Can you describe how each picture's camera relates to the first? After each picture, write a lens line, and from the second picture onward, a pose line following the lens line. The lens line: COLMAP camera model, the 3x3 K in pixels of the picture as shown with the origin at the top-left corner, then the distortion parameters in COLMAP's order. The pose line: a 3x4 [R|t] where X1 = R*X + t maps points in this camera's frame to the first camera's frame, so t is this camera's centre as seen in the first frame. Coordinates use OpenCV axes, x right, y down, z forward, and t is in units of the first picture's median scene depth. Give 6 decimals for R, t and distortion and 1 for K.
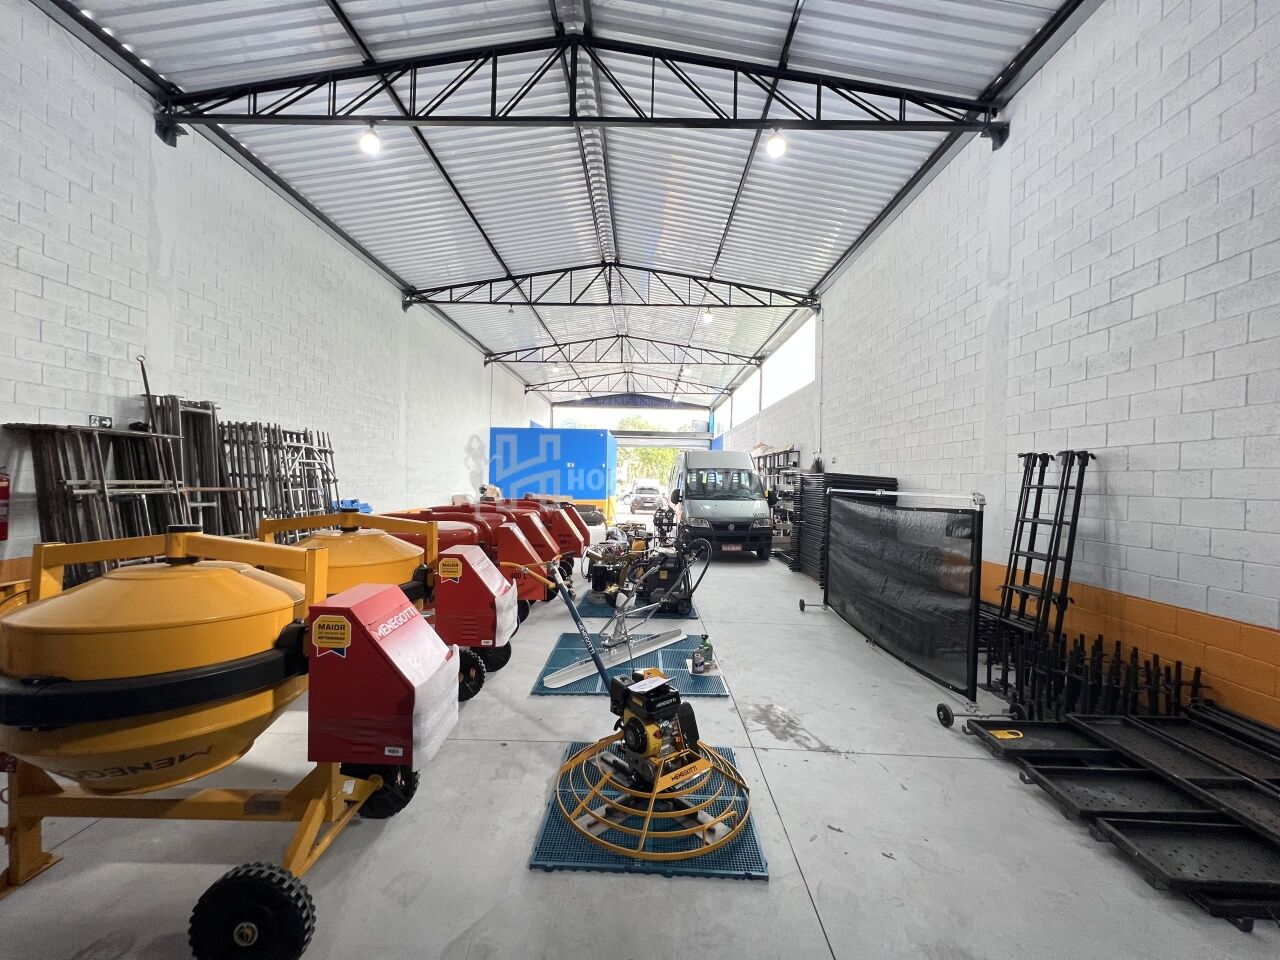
lens RADIAL K [[517.5, 0, 641.3], [0, 517.5, 484.0], [0, 0, 1]] dist [-0.000757, -0.000070]
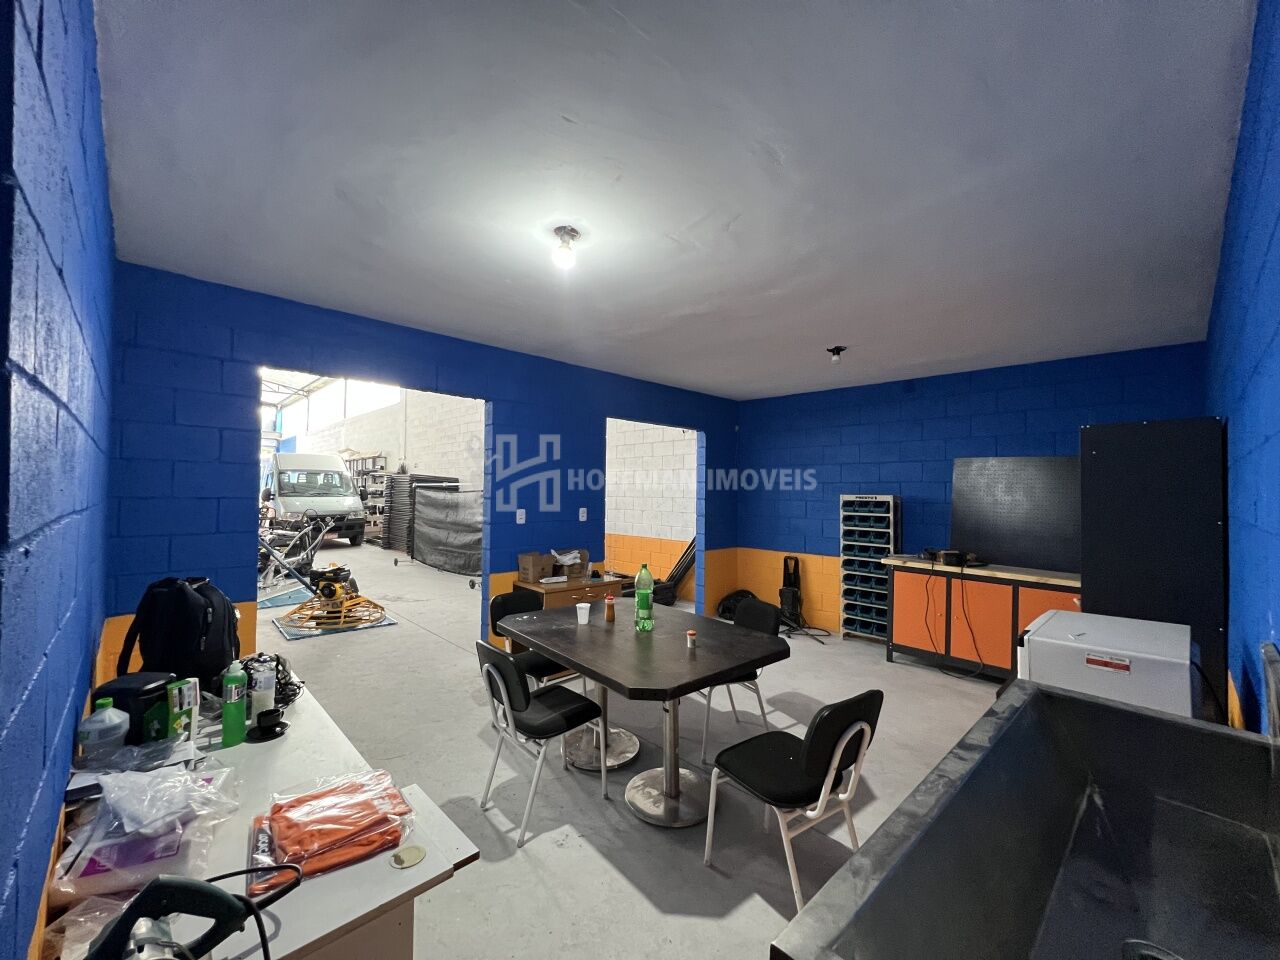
lens RADIAL K [[517.5, 0, 641.3], [0, 517.5, 484.0], [0, 0, 1]] dist [-0.000757, -0.000070]
pose [[0.714993, 0.001833, 0.699130, -0.134685], [0.005717, 0.999948, -0.008468, 0.015790], [-0.699109, 0.010052, 0.714945, -0.334439]]
